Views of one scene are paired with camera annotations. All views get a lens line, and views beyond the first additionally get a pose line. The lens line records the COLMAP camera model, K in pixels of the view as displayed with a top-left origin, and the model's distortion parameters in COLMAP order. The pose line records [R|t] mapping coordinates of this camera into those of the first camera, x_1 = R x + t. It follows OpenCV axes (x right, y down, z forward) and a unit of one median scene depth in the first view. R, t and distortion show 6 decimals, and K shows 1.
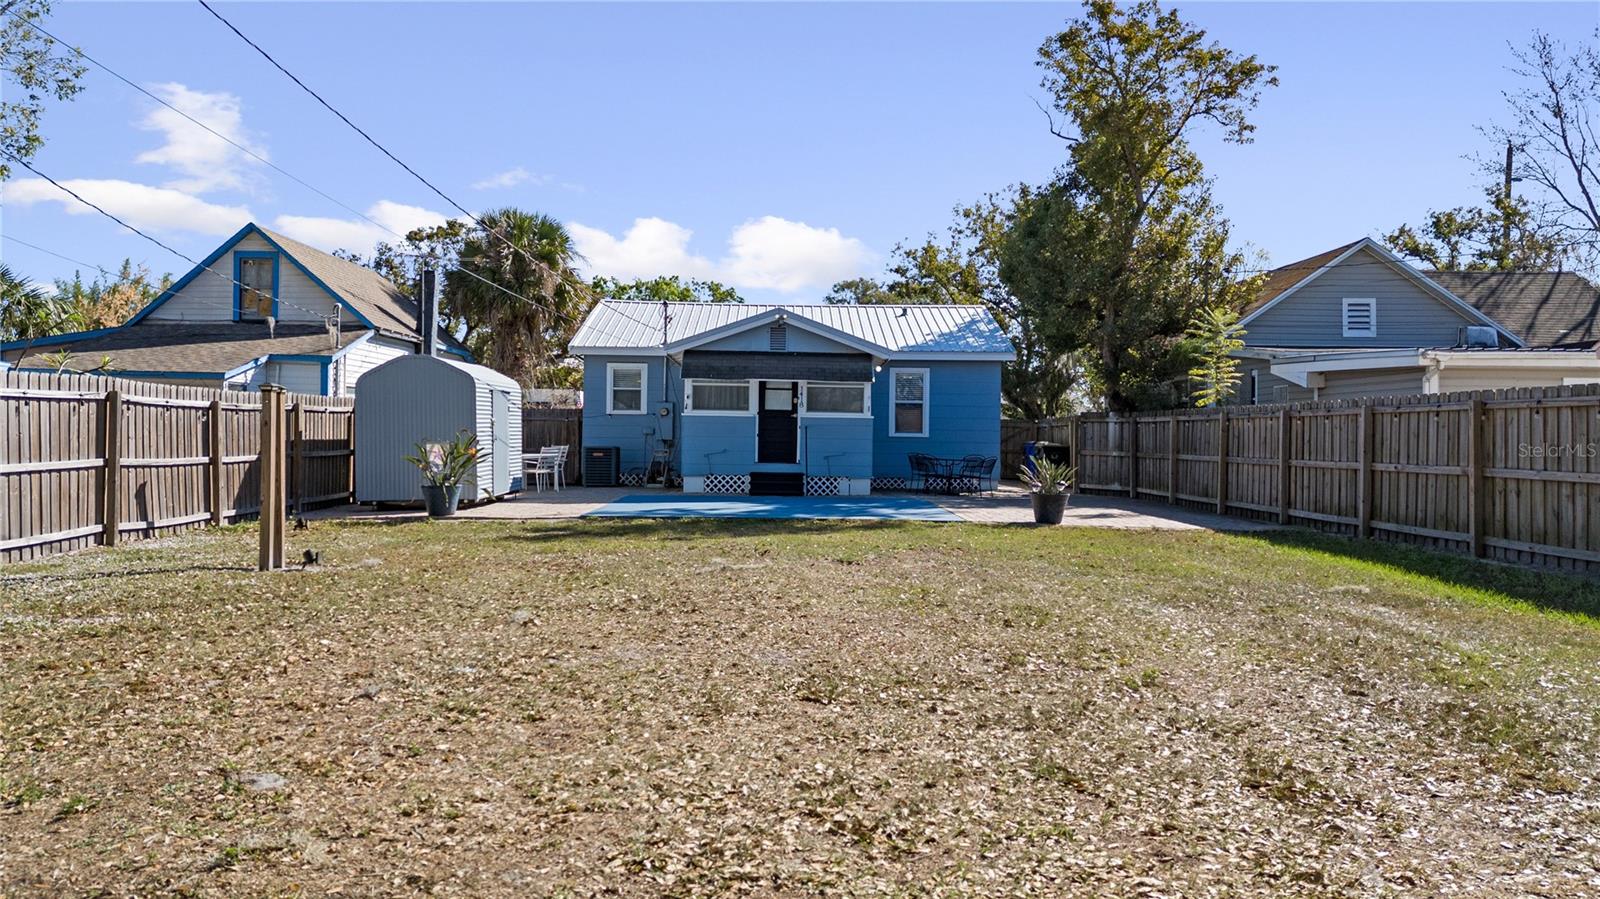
lens RADIAL K [[1158.3, 0, 800.0], [0, 1158.3, 449.5], [0, 0, 1]] dist [0.120368, -0.154020]
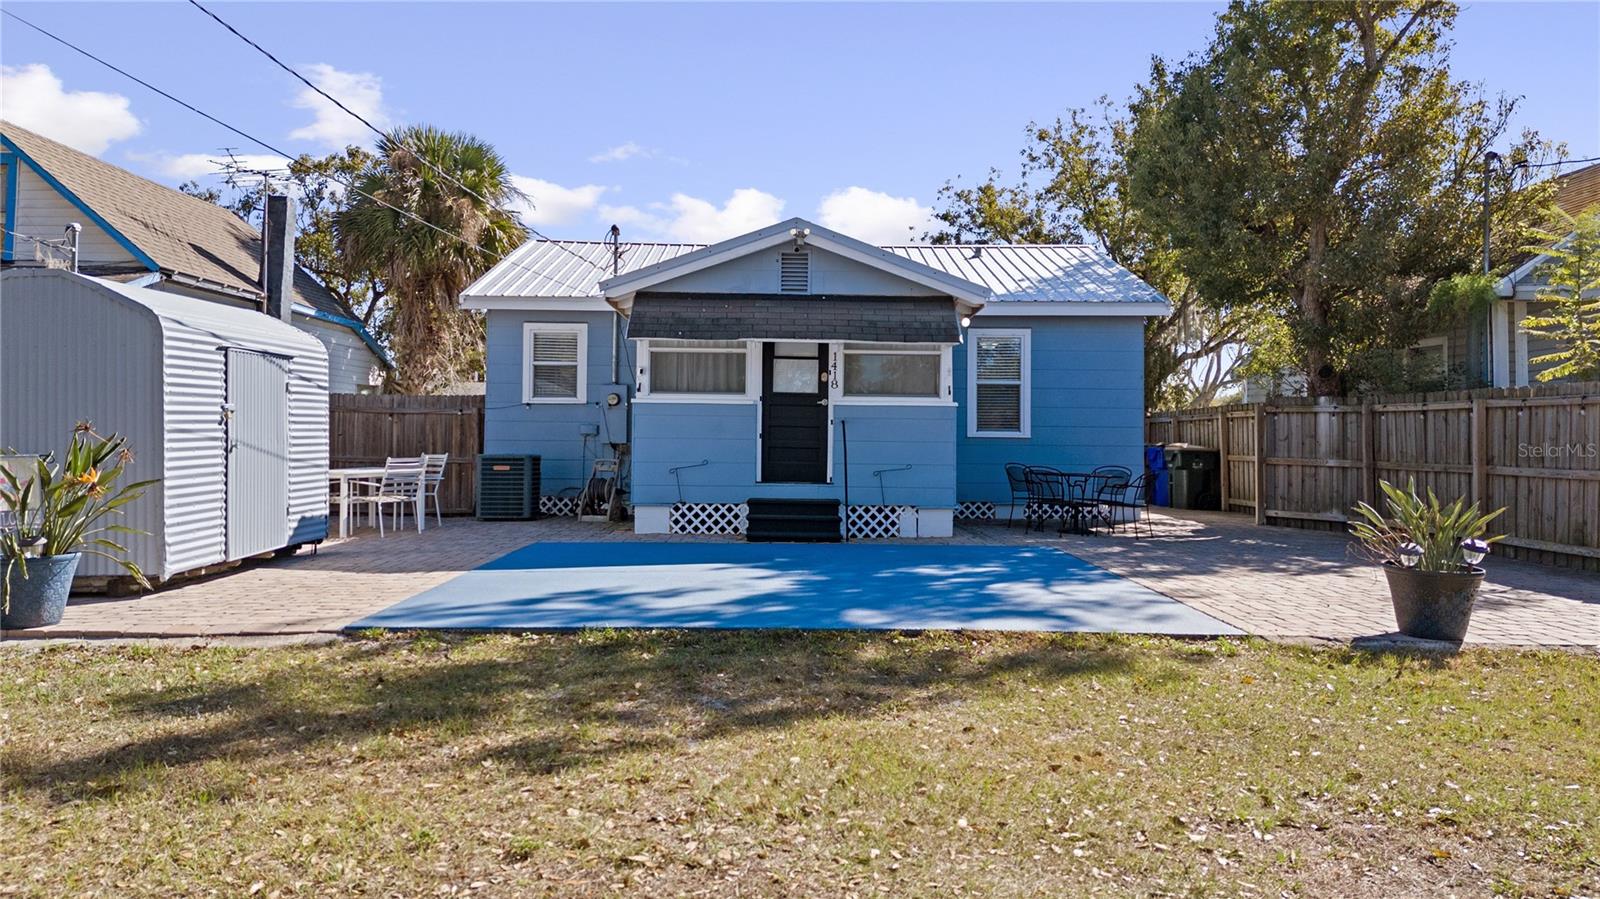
lens RADIAL K [[1158.3, 0, 800.0], [0, 1158.3, 449.5], [0, 0, 1]] dist [0.120368, -0.154020]
pose [[0.999986, -0.003773, -0.003578, -0.013252], [0.003773, 0.999993, -0.000043, -0.004815], [0.003578, 0.000030, 0.999994, 0.376128]]
